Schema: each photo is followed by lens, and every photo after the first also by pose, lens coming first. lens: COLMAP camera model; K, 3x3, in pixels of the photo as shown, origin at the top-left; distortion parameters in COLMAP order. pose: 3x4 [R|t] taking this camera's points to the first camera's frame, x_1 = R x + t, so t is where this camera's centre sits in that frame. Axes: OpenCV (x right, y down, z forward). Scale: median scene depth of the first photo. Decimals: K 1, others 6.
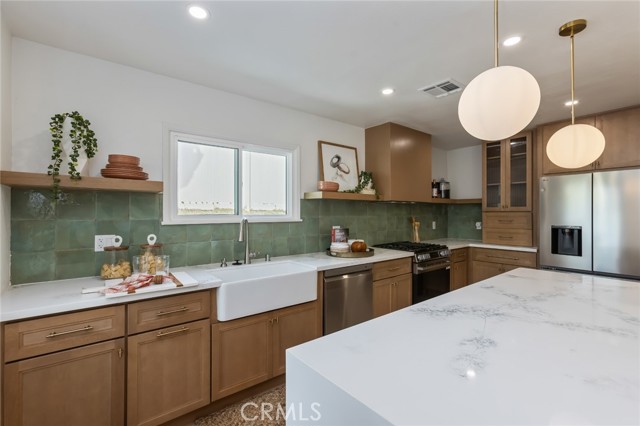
lens RADIAL K [[287.1, 0, 318.5], [0, 287.1, 214.1], [0, 0, 1]] dist [-0.013616, 0.010386]
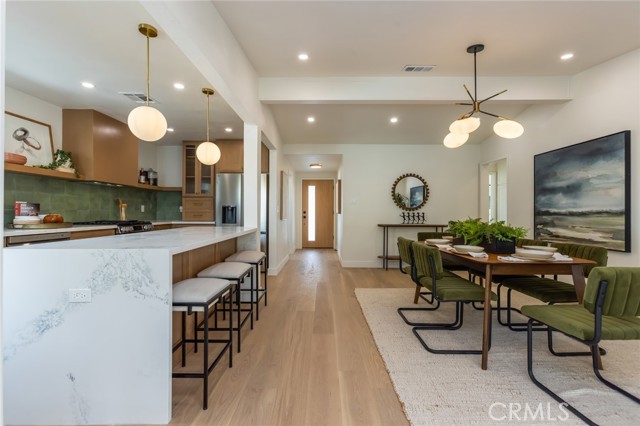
lens RADIAL K [[286.1, 0, 321.5], [0, 286.1, 211.1], [0, 0, 1]] dist [-0.009063, 0.009546]
pose [[0.626961, 0.005284, 0.779032, -0.057302], [-0.000863, 0.999981, -0.006088, 0.081450], [-0.779050, 0.003145, 0.626954, -0.400117]]
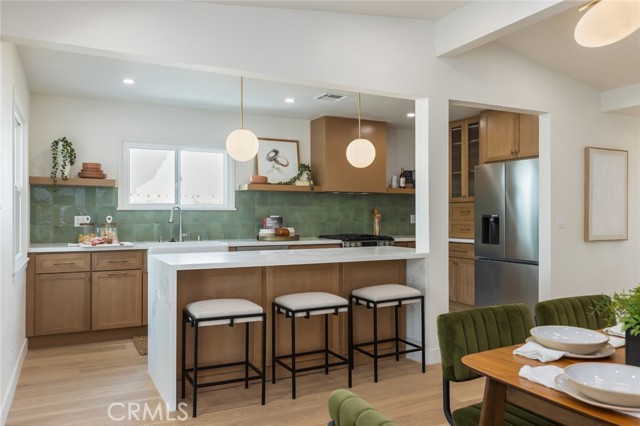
lens RADIAL K [[485.3, 0, 320.0], [0, 485.3, 216.4], [0, 0, 1]] dist [-0.002252, 0.000582]
pose [[0.982260, 0.000375, -0.187522, 0.587040], [-0.000544, 0.999999, -0.000852, 0.047737], [0.187522, 0.000938, 0.982260, -0.769727]]
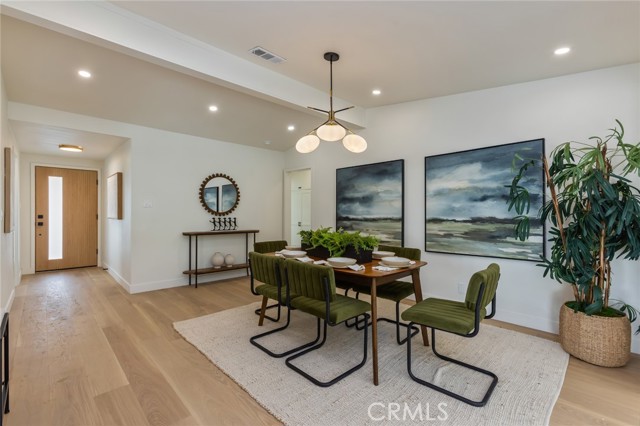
lens RADIAL K [[287.1, 0, 318.5], [0, 287.1, 214.1], [0, 0, 1]] dist [-0.013616, 0.010386]
pose [[-0.094314, -0.003889, 0.995535, 0.049531], [-0.000566, 0.999992, 0.003852, 0.053372], [-0.995542, -0.000200, -0.094315, -0.110034]]
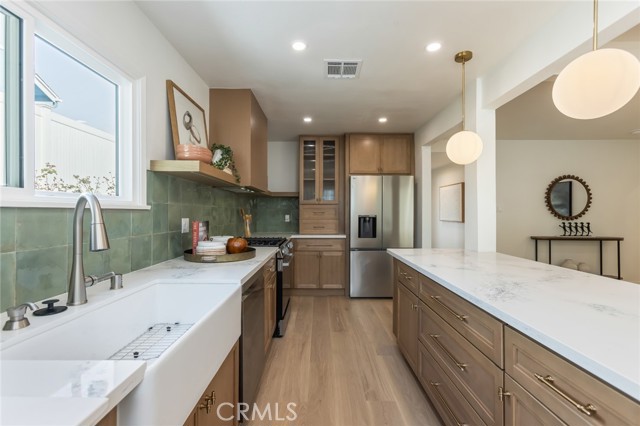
lens RADIAL K [[286.1, 0, 321.5], [0, 286.1, 211.1], [0, 0, 1]] dist [-0.009063, 0.009546]
pose [[0.620138, 0.005121, 0.784476, -0.269988], [0.001432, 0.999970, -0.007659, 0.032036], [-0.784491, 0.005873, 0.620112, 0.354825]]
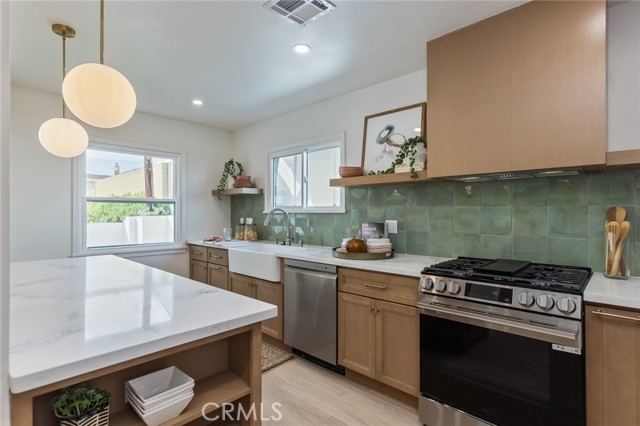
lens RADIAL K [[323.0, 0, 323.9], [0, 323.0, 216.6], [0, 0, 1]] dist [0.000614, 0.000461]
pose [[0.146487, 0.007730, -0.989182, 0.901708], [-0.007336, 0.999950, 0.006728, 0.029021], [0.989185, 0.006271, 0.146536, 0.728653]]
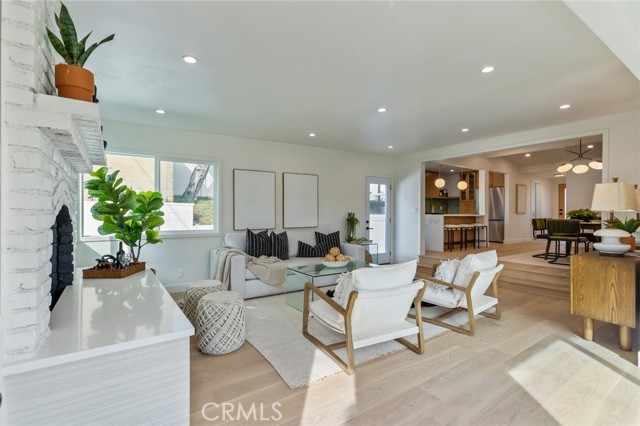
lens RADIAL K [[305.3, 0, 320.0], [0, 305.3, 213.0], [0, 0, 1]] dist [0.000157, 0.000001]
pose [[0.997919, 0.005826, -0.064212, -0.623981], [-0.006611, 0.999906, -0.012029, 0.168716], [0.064136, 0.012429, 0.997864, -2.273687]]
